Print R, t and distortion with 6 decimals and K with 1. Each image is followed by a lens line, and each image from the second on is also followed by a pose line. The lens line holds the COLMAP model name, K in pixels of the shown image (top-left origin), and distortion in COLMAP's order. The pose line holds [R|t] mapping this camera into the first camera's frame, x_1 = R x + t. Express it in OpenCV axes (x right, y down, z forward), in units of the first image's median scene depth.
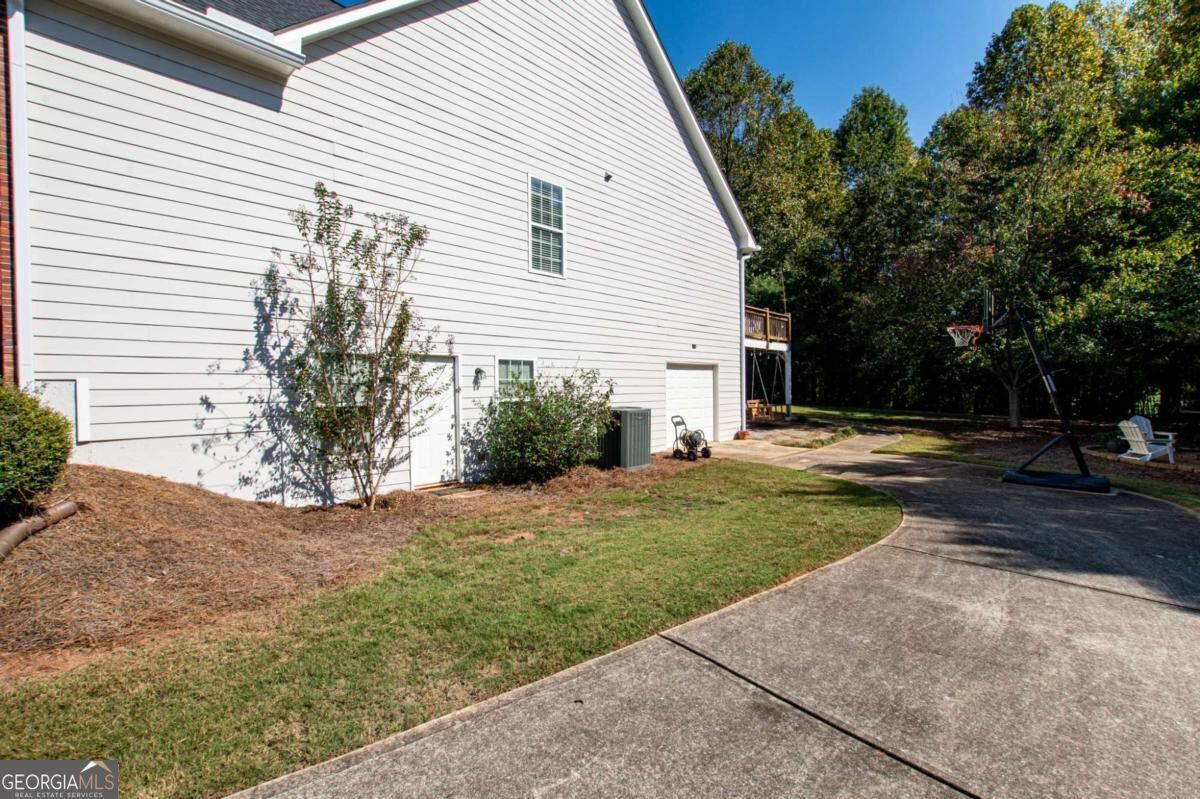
lens RADIAL K [[529.9, 0, 603.8], [0, 529.9, 401.1], [0, 0, 1]] dist [-0.036696, 0.007895]
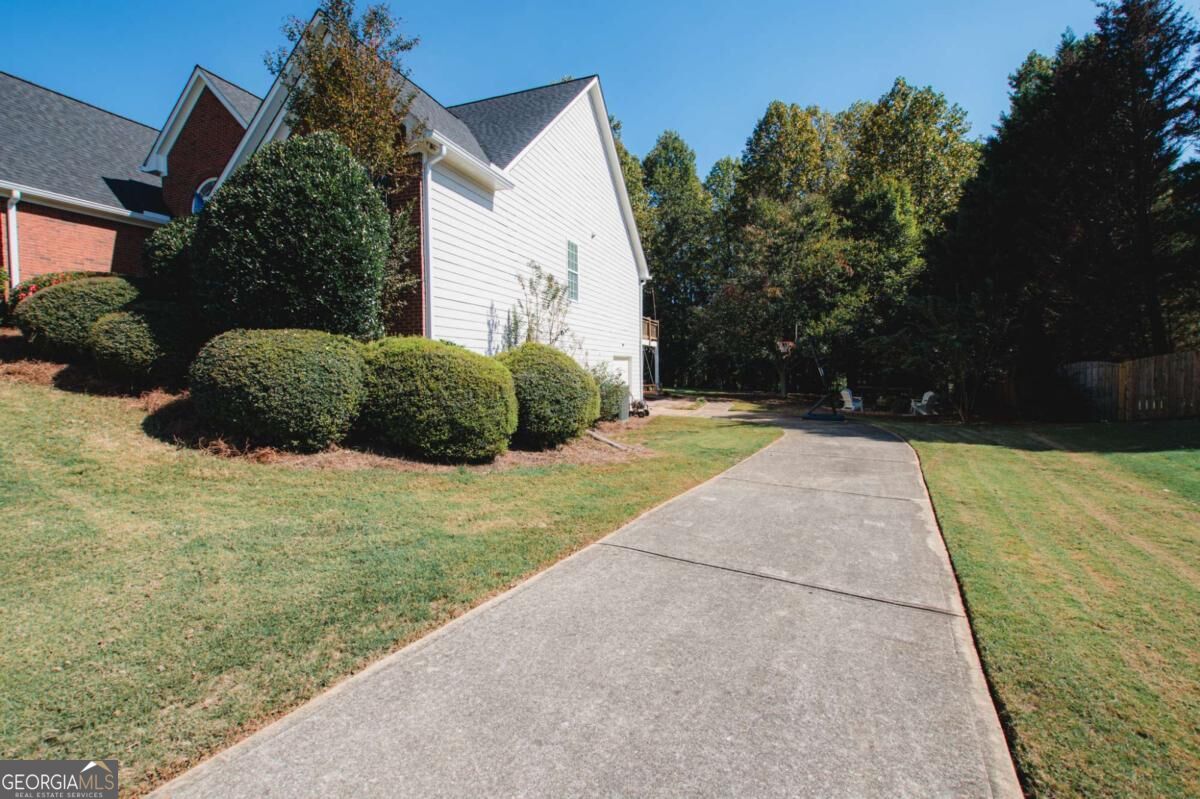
lens RADIAL K [[529.9, 0, 603.8], [0, 529.9, 401.1], [0, 0, 1]] dist [-0.036696, 0.007895]
pose [[0.917859, -0.020736, 0.396365, -0.430174], [0.008339, 0.999421, 0.032976, 0.005758], [-0.396820, -0.026962, 0.917500, -0.326543]]
